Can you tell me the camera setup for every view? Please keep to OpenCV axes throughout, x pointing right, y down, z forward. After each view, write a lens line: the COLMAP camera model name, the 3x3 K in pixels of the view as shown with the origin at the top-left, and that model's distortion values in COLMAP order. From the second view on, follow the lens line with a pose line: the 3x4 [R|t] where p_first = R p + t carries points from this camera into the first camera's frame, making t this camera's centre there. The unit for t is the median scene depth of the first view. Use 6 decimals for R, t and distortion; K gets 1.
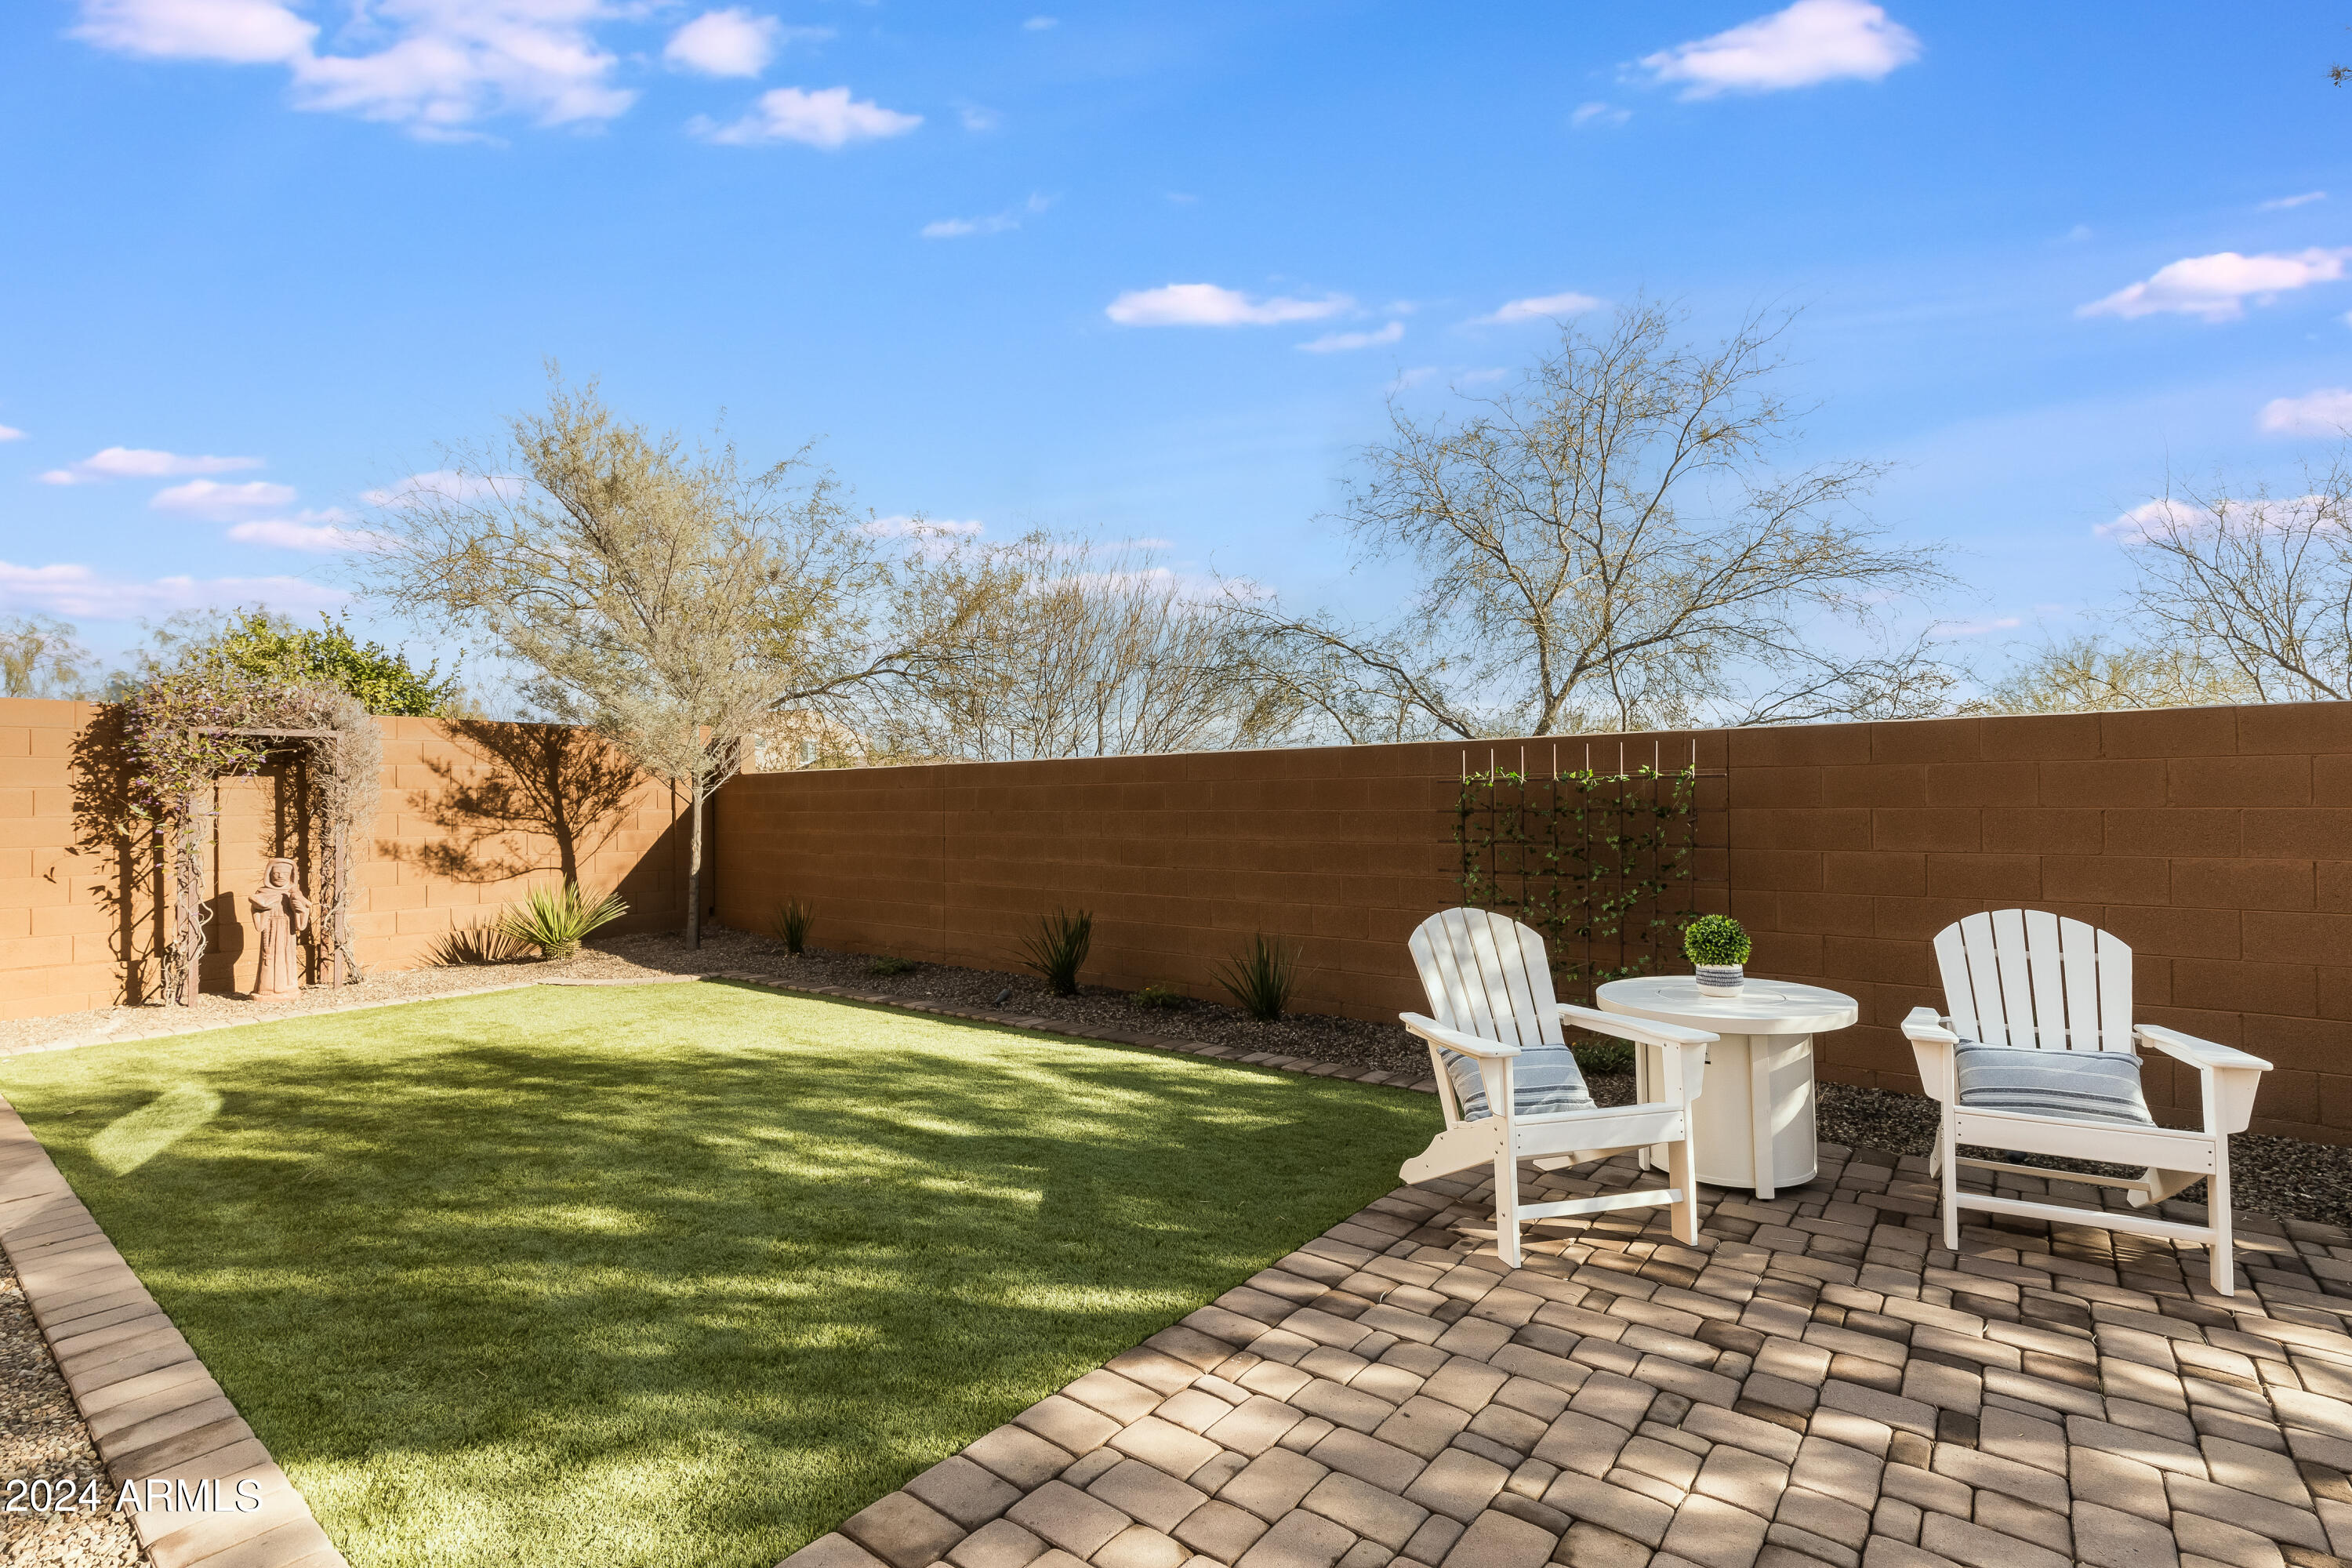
lens RADIAL K [[1078.5, 0, 1176.0], [0, 1078.5, 784.0], [0, 0, 1]] dist [0.001246, 0.000284]
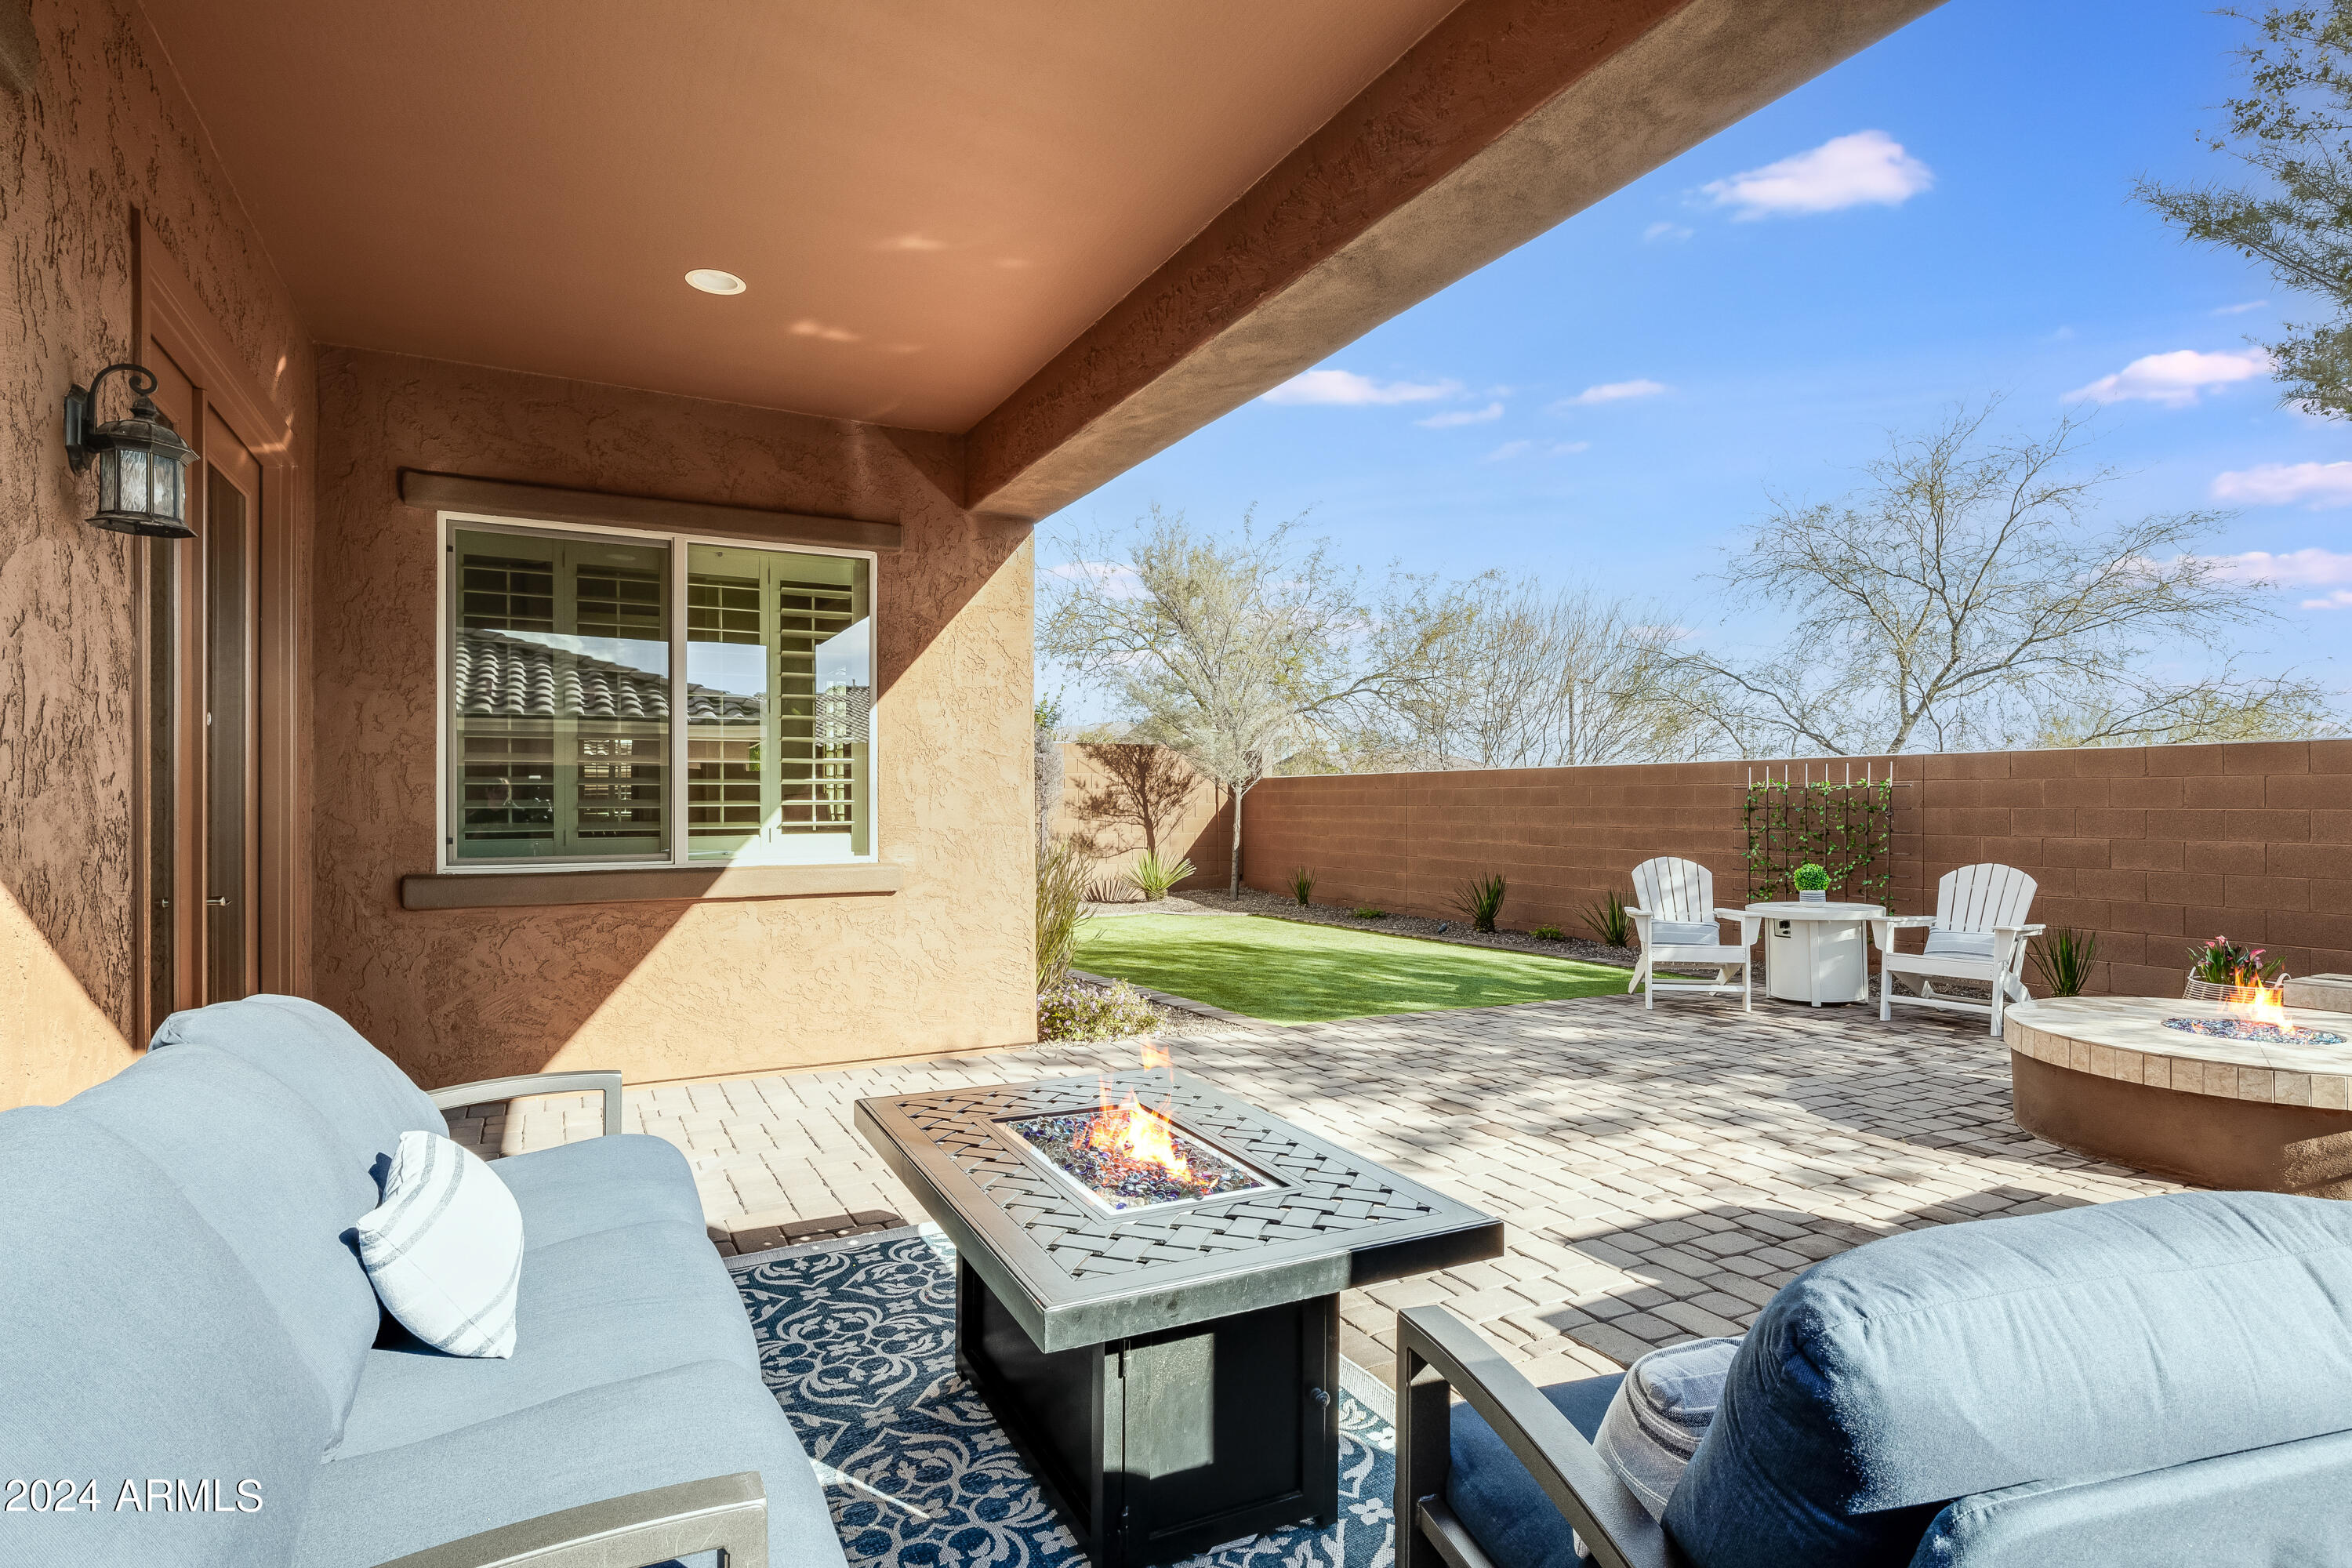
lens RADIAL K [[1185.6, 0, 1191.6], [0, 1185.6, 802.4], [0, 0, 1]] dist [-0.001682, -0.000417]
pose [[0.920585, 0.007018, -0.390480, 0.130394], [0.000651, 0.999810, 0.019504, -0.009851], [0.390543, -0.018209, 0.920405, -0.531925]]
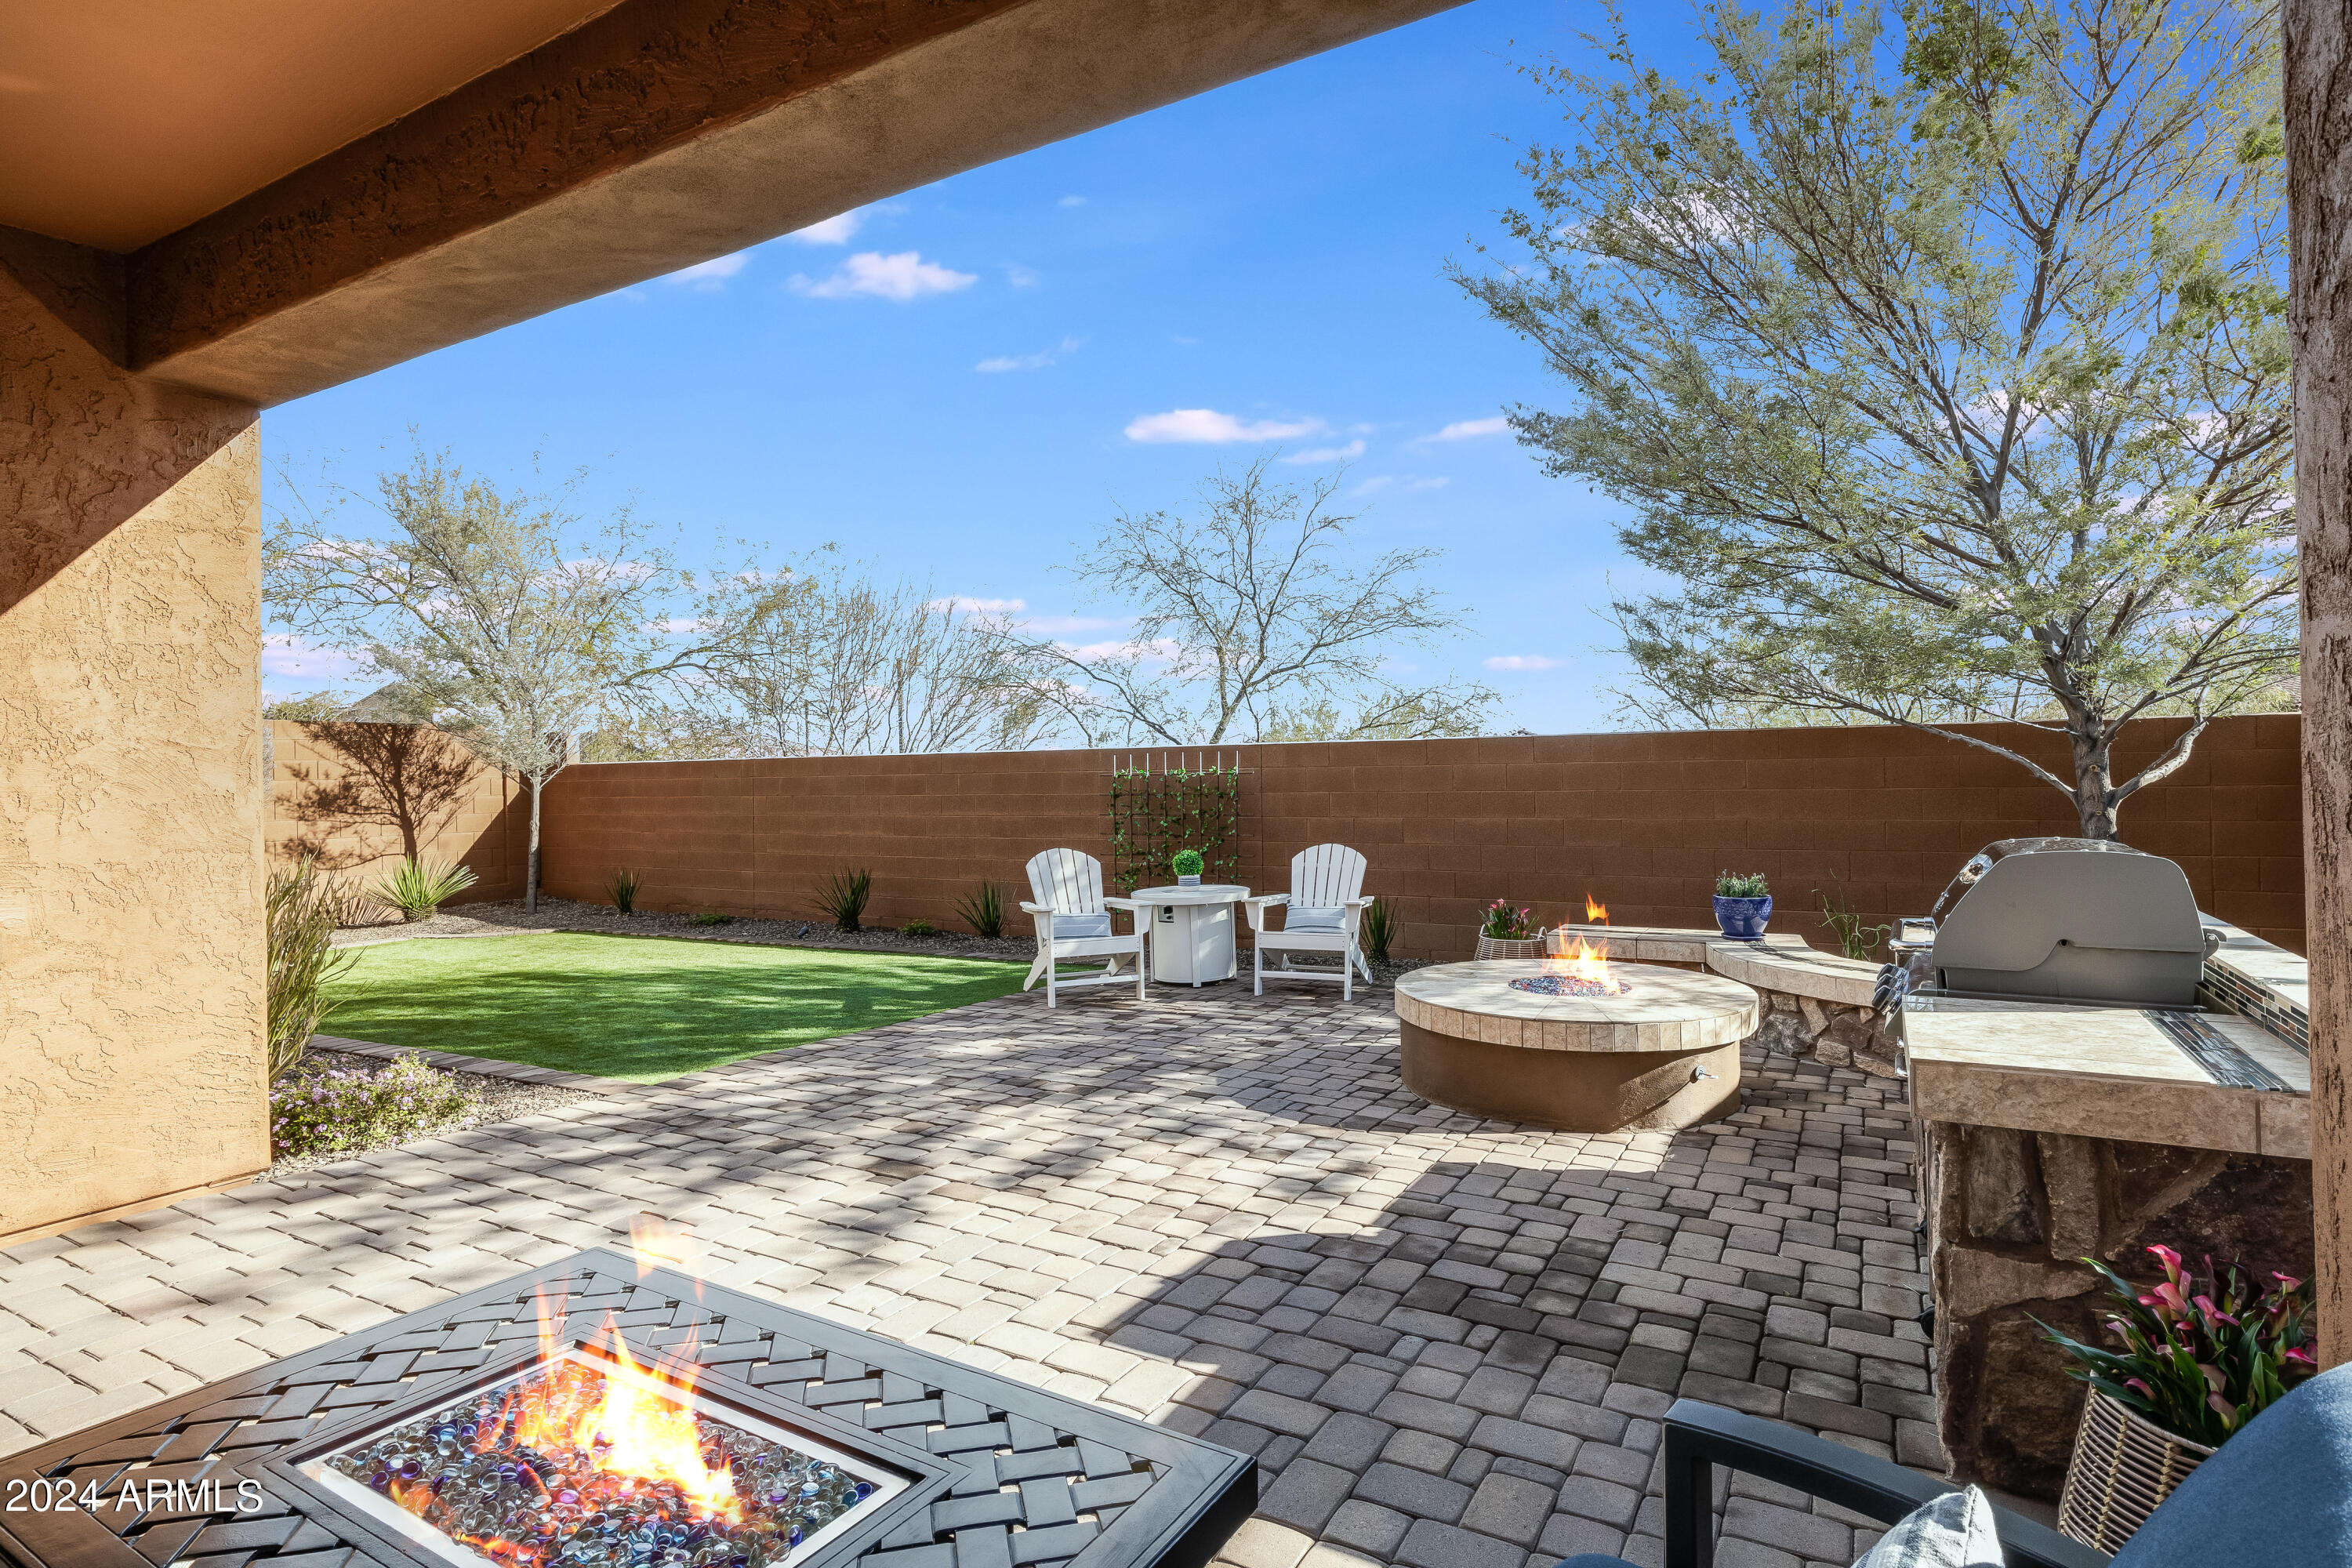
lens RADIAL K [[1198.0, 0, 1184.9], [0, 1198.0, 766.0], [0, 0, 1]] dist [0.000646, 0.000563]
pose [[0.988199, -0.005097, 0.153093, 0.069422], [0.004083, 0.999968, 0.006937, -0.017832], [-0.153124, -0.006230, 0.988187, -0.463342]]
